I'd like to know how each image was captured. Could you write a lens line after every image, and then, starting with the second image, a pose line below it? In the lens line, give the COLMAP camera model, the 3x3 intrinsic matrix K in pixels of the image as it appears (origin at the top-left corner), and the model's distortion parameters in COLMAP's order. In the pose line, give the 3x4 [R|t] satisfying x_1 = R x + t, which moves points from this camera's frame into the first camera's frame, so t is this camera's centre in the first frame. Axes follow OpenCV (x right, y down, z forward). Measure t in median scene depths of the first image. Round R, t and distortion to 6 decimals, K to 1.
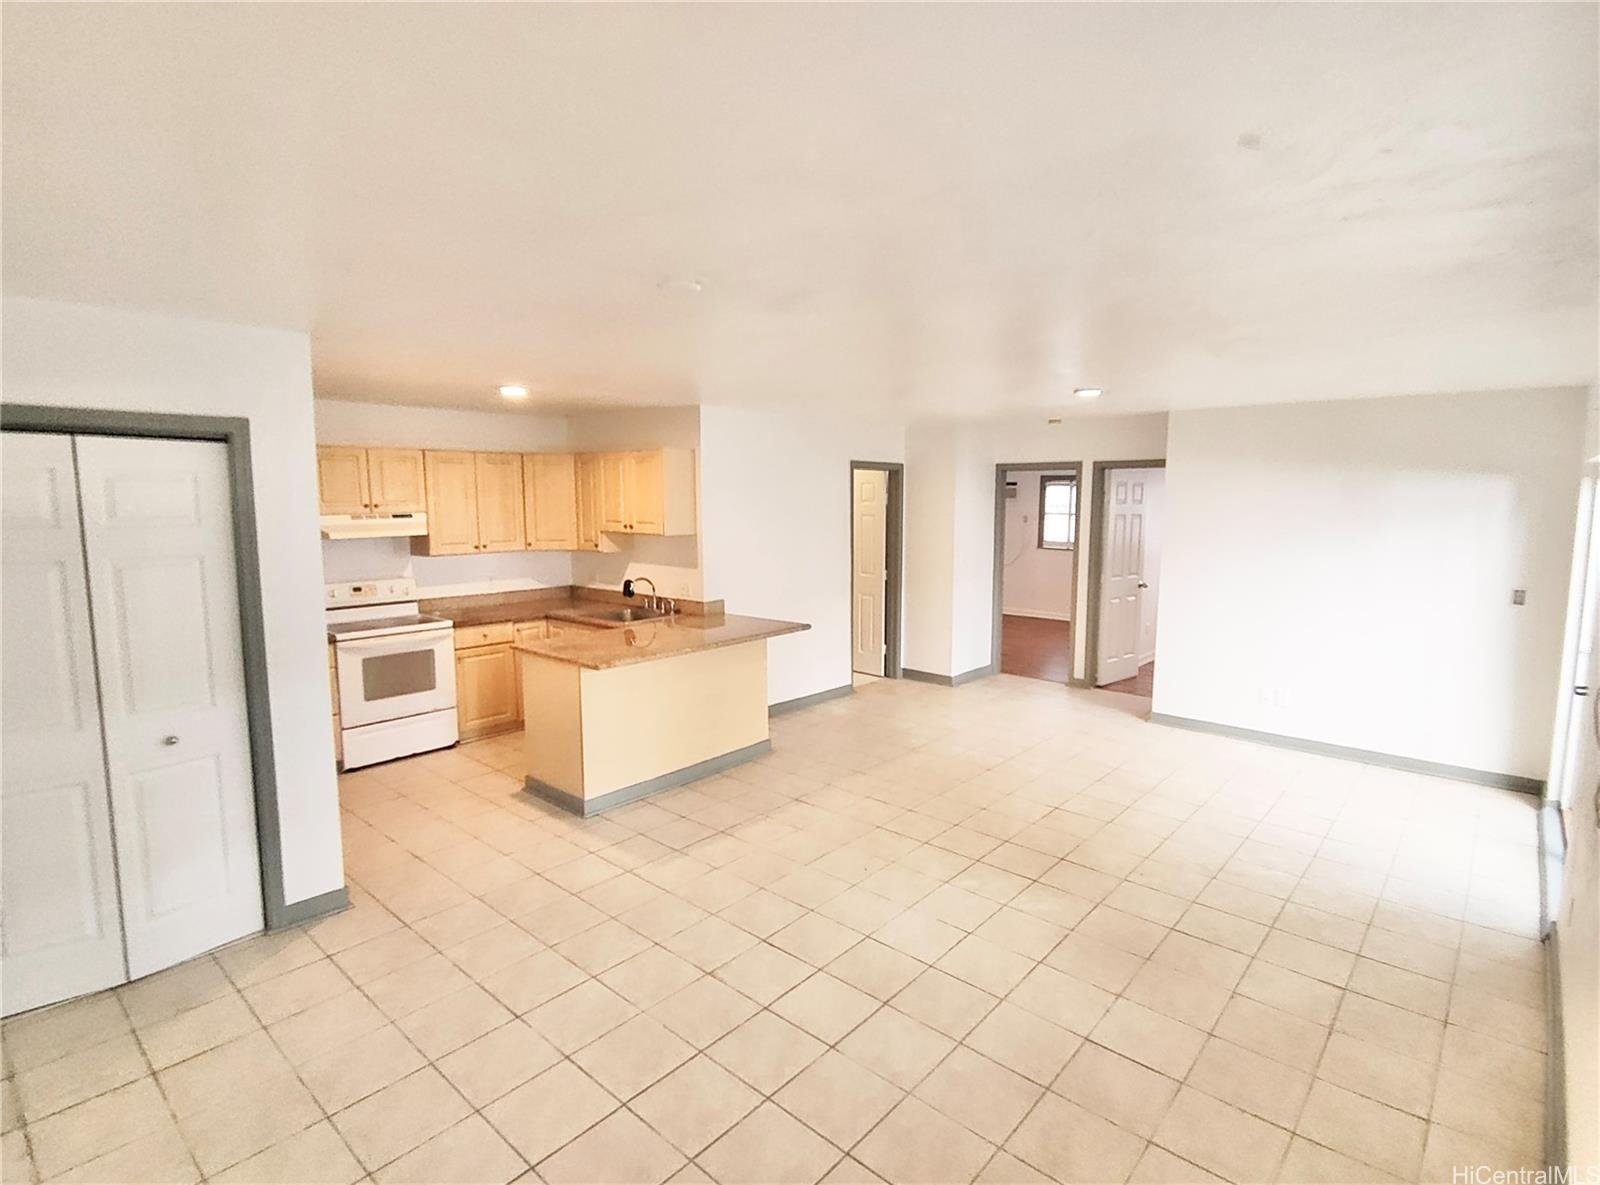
lens RADIAL K [[804.7, 0, 792.0], [0, 804.7, 593.1], [0, 0, 1]] dist [0.001058, -0.001477]
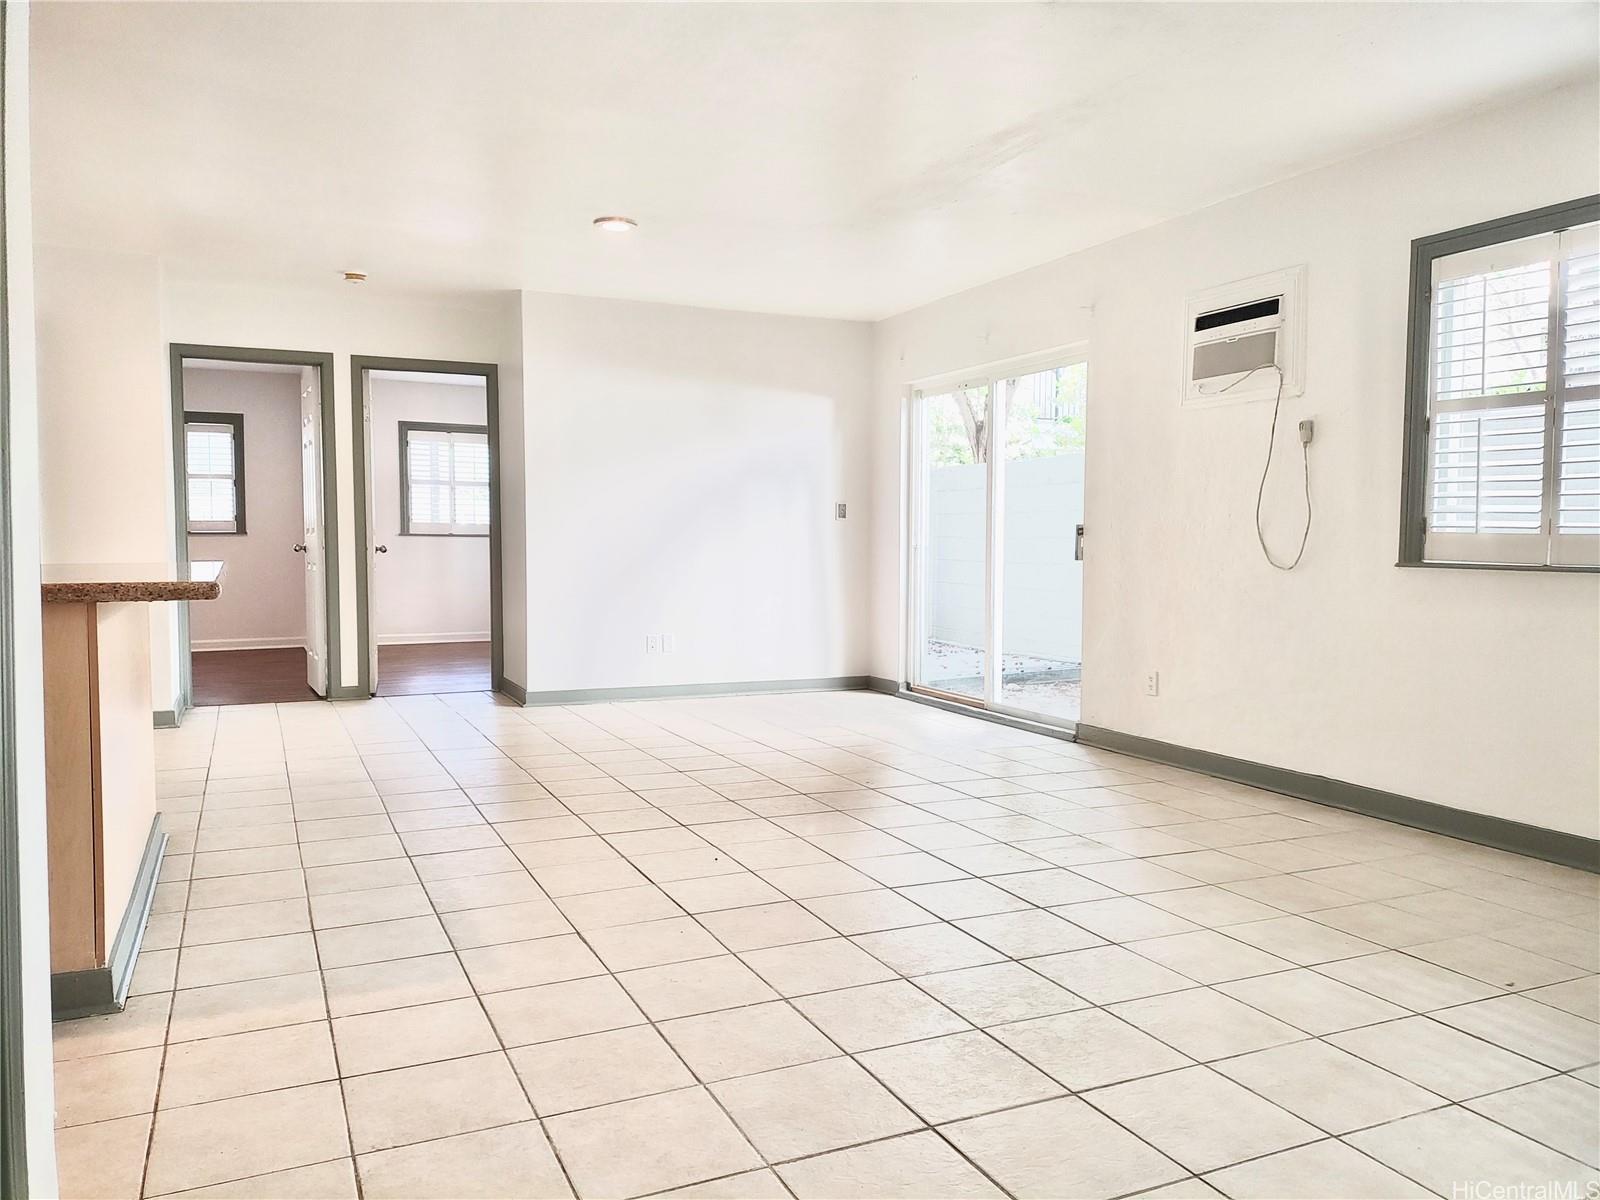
lens RADIAL K [[1167.3, 0, 792.3], [0, 1167.3, 596.3], [0, 0, 1]] dist [0.043089, -0.000346]
pose [[0.392936, -0.042514, 0.918583, -0.585650], [0.102888, 0.994691, 0.002025, 0.109652], [-0.913792, 0.093715, 0.395224, 0.439862]]
